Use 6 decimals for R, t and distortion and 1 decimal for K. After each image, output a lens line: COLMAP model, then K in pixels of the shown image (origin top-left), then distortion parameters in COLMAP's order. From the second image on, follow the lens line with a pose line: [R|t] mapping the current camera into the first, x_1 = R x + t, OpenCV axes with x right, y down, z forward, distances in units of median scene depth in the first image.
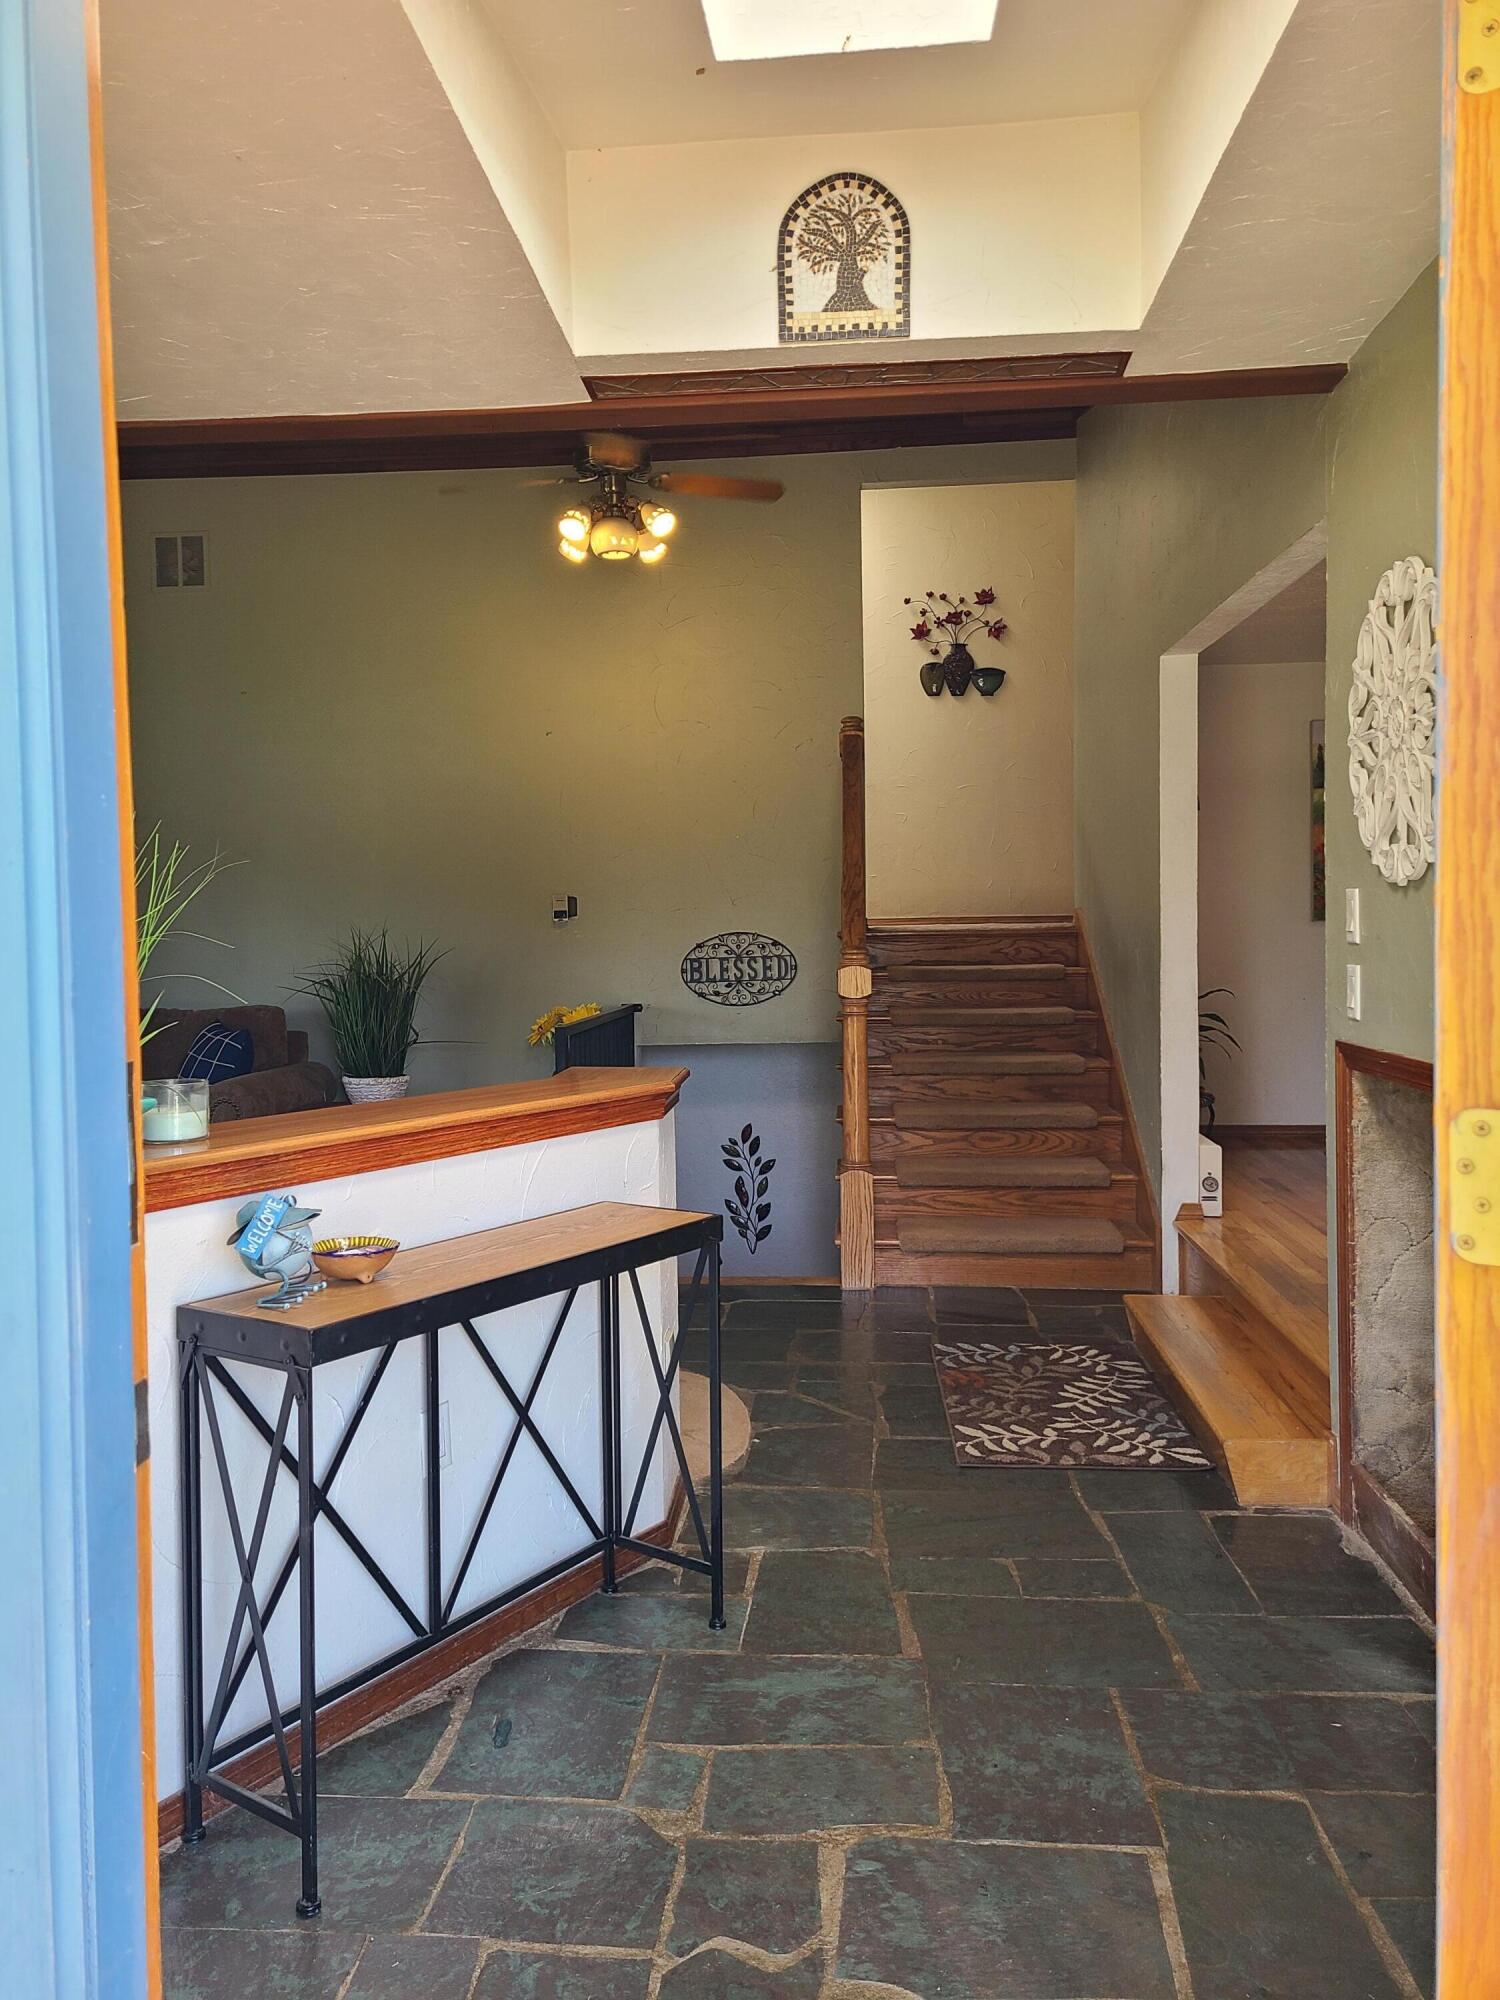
lens RADIAL K [[1515.8, 0, 720.6], [0, 1515.8, 1005.3], [0, 0, 1]] dist [0.062376, -0.049689]
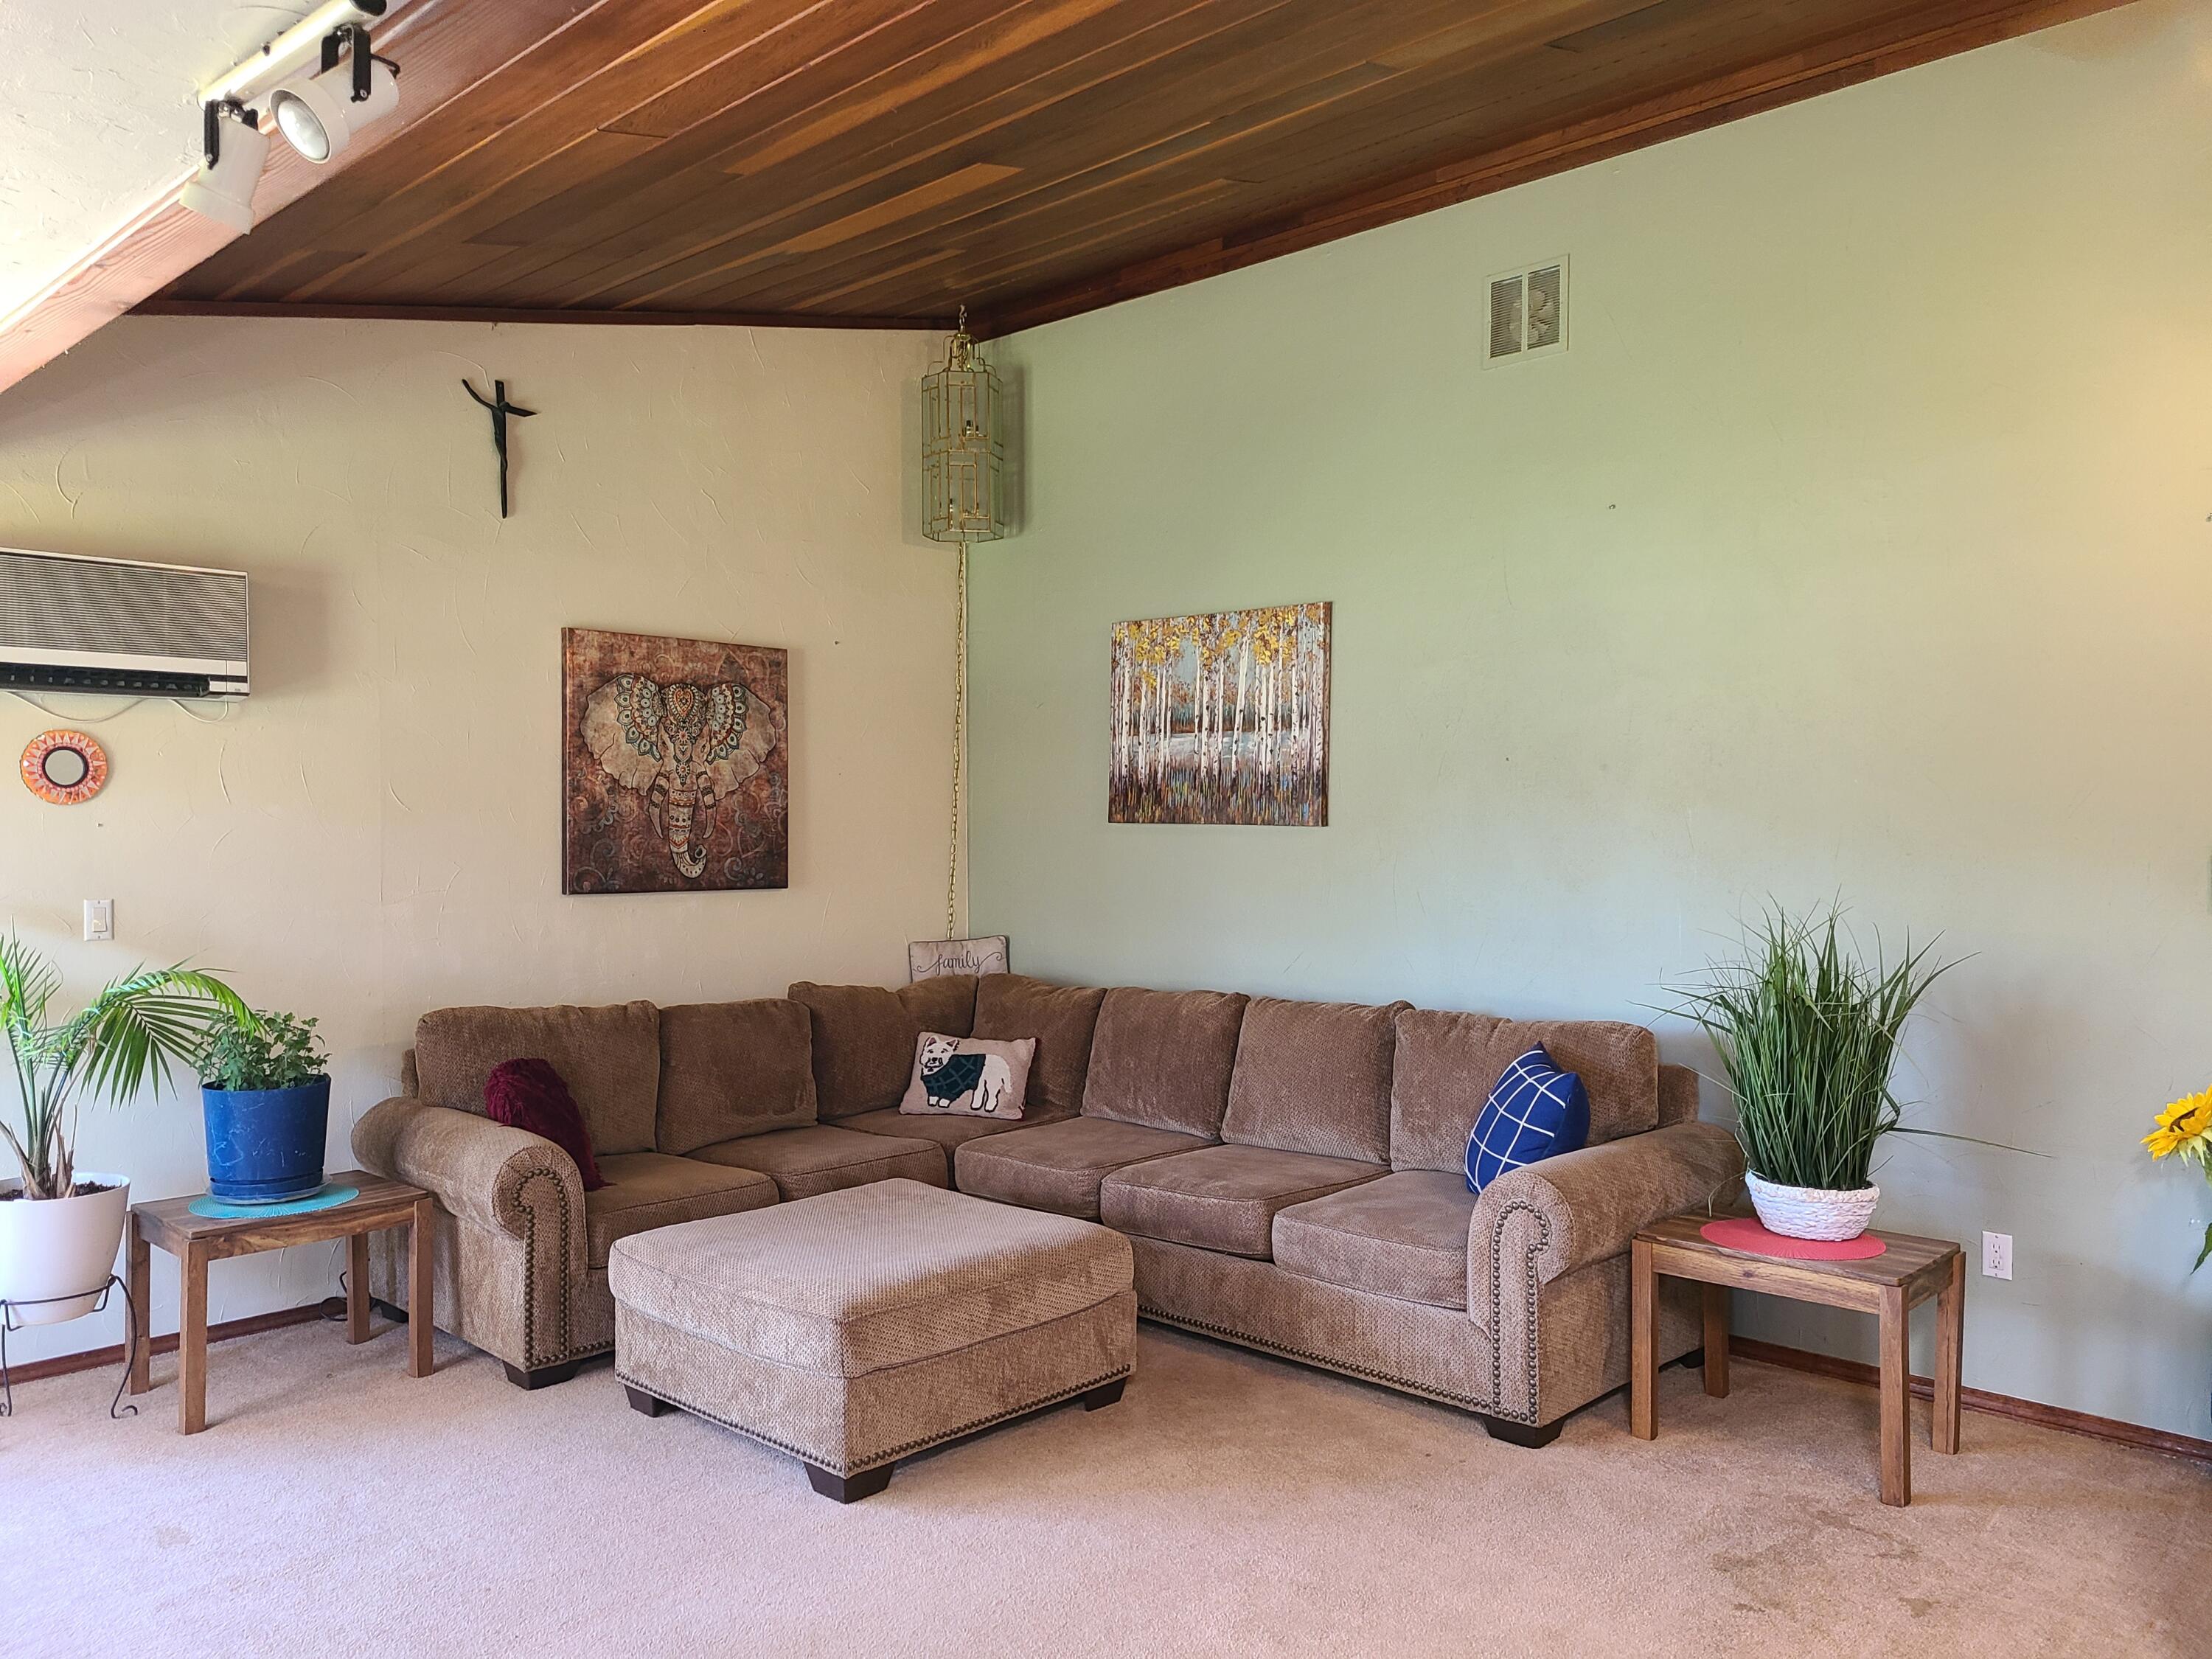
lens RADIAL K [[1676.5, 0, 1107.6], [0, 1676.5, 829.1], [0, 0, 1]] dist [0.062376, -0.049689]
pose [[0.788937, 0.017704, -0.614219, -0.090495], [-0.042338, 0.998776, -0.025593, -0.083607], [0.613014, 0.046196, 0.788721, 0.590772]]
